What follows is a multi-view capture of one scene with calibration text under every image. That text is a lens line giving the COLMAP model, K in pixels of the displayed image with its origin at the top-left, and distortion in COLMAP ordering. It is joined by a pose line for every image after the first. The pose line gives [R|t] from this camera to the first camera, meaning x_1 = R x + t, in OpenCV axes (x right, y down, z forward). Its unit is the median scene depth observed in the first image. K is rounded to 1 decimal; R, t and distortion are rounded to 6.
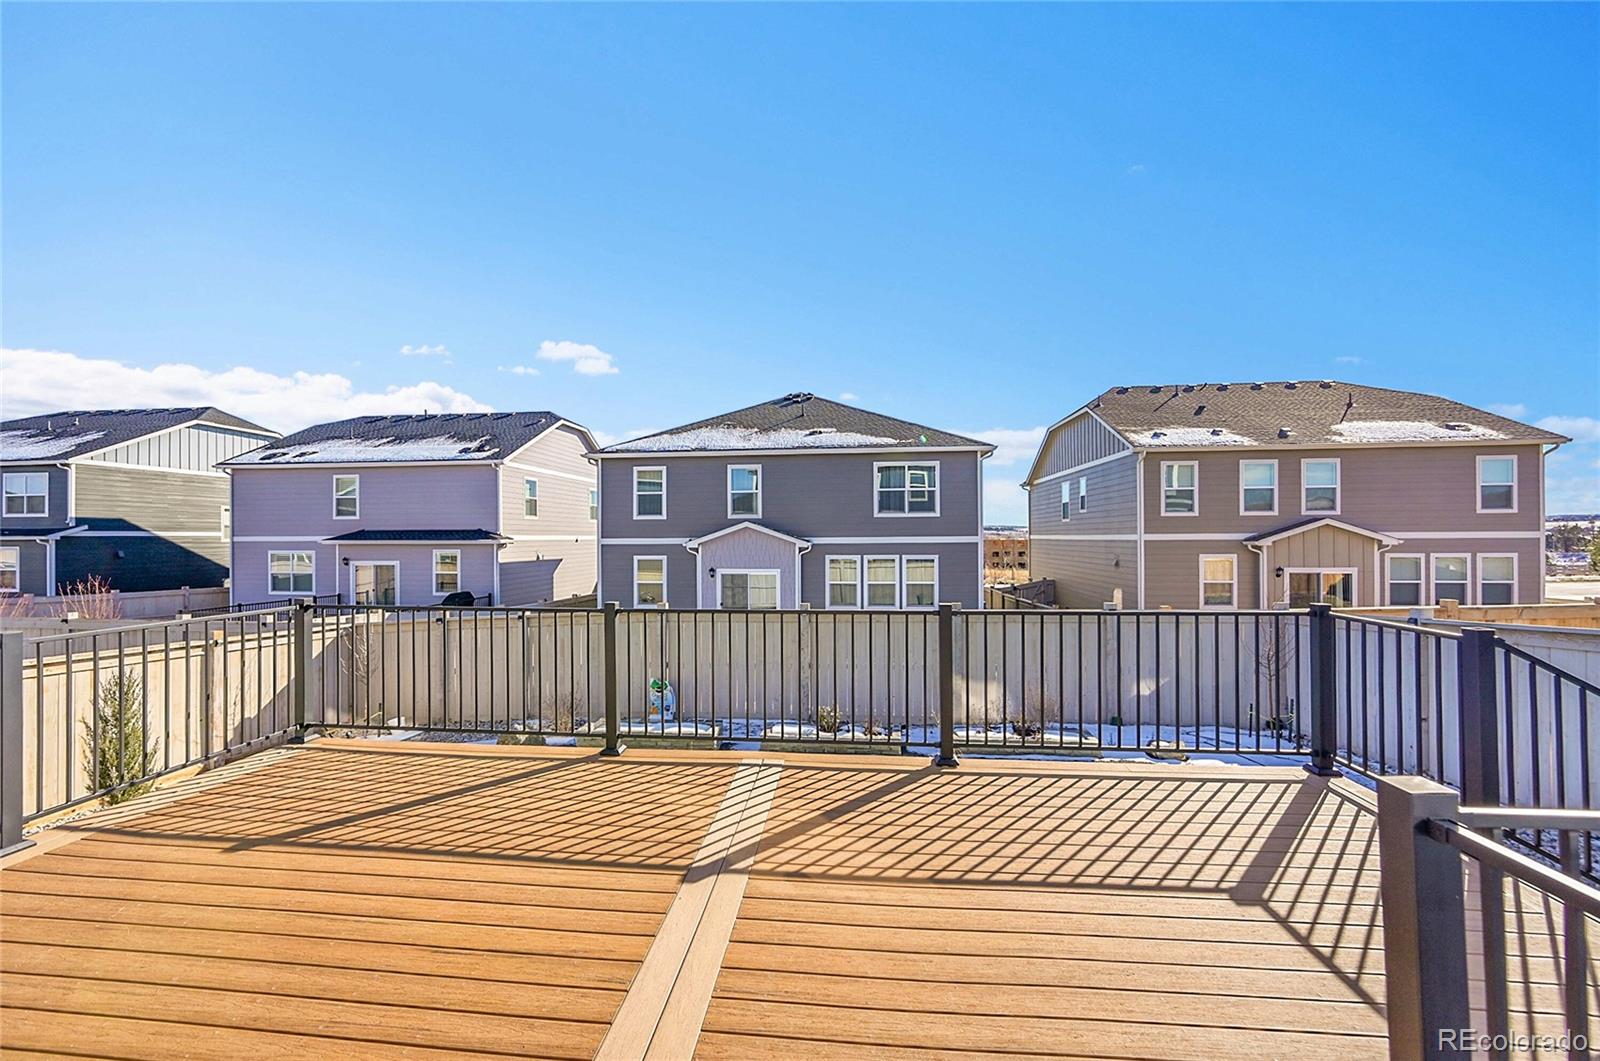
lens RADIAL K [[645.2, 0, 792.8], [0, 645.2, 536.3], [0, 0, 1]] dist [-0.000062, -0.000061]
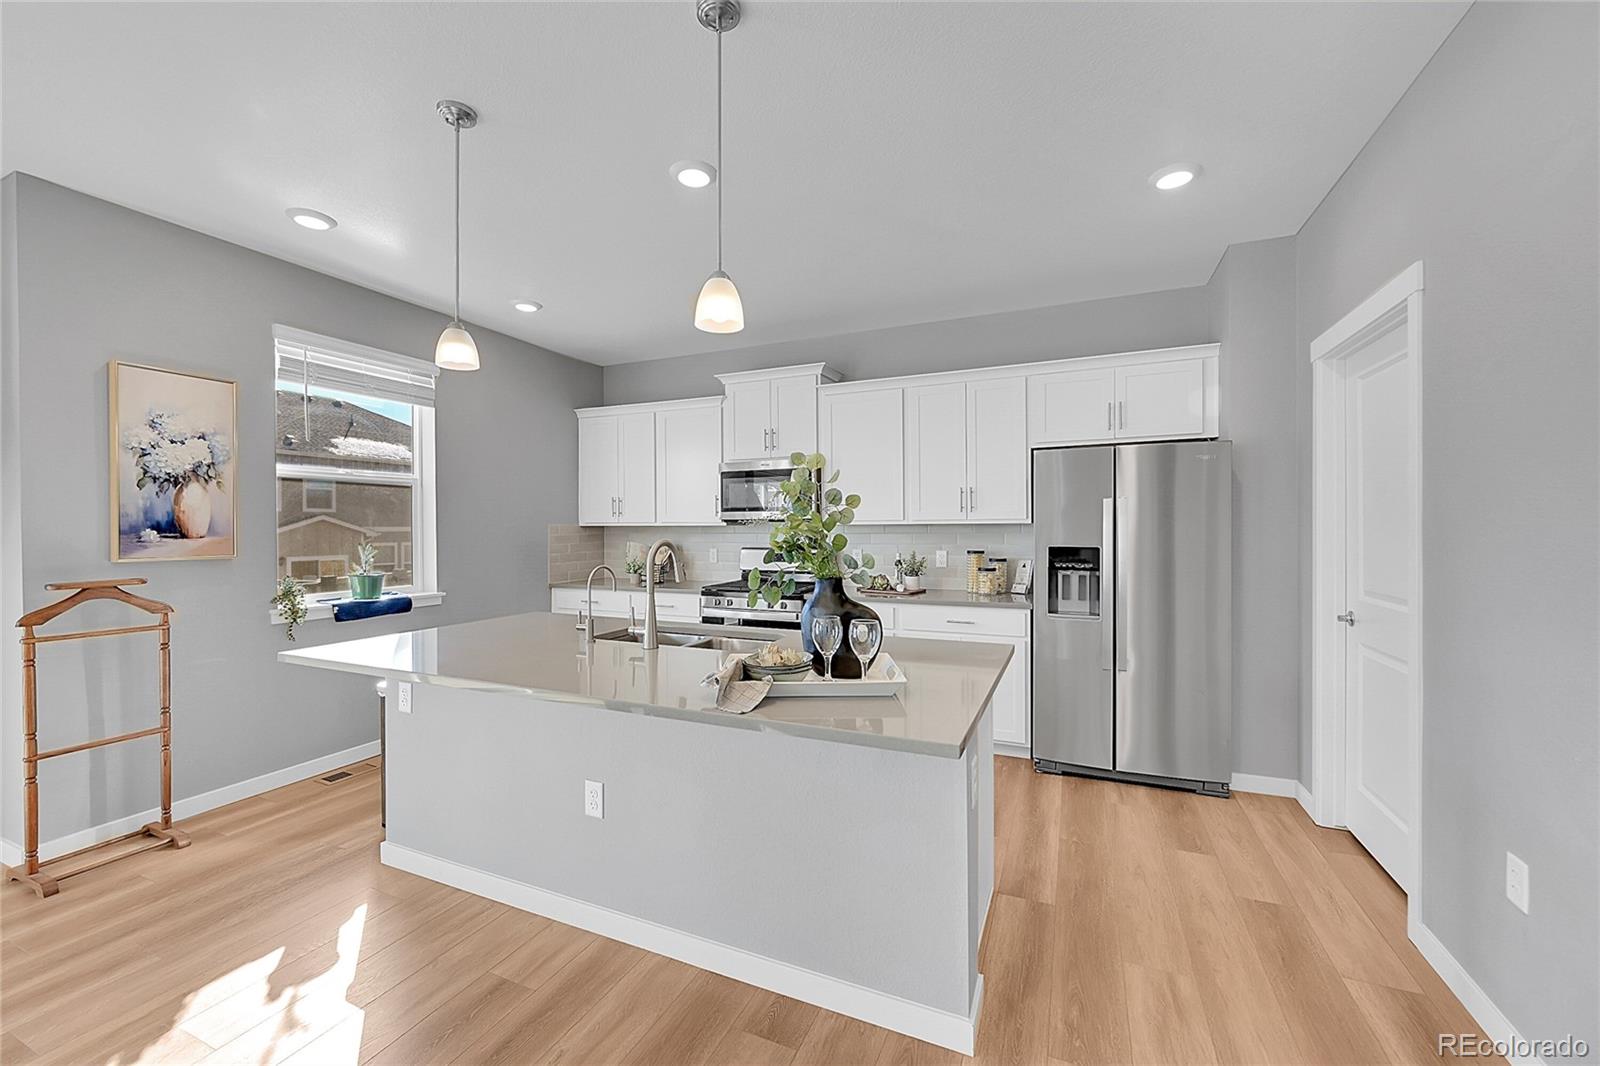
lens RADIAL K [[631.4, 0, 800.0], [0, 631.4, 533.0], [0, 0, 1]] dist [-0.001035, -0.000149]
pose [[0.301938, -0.004606, 0.953316, -0.029104], [0.001646, 0.999989, 0.004311, 0.002101], [-0.953326, 0.000267, 0.301943, -0.191719]]
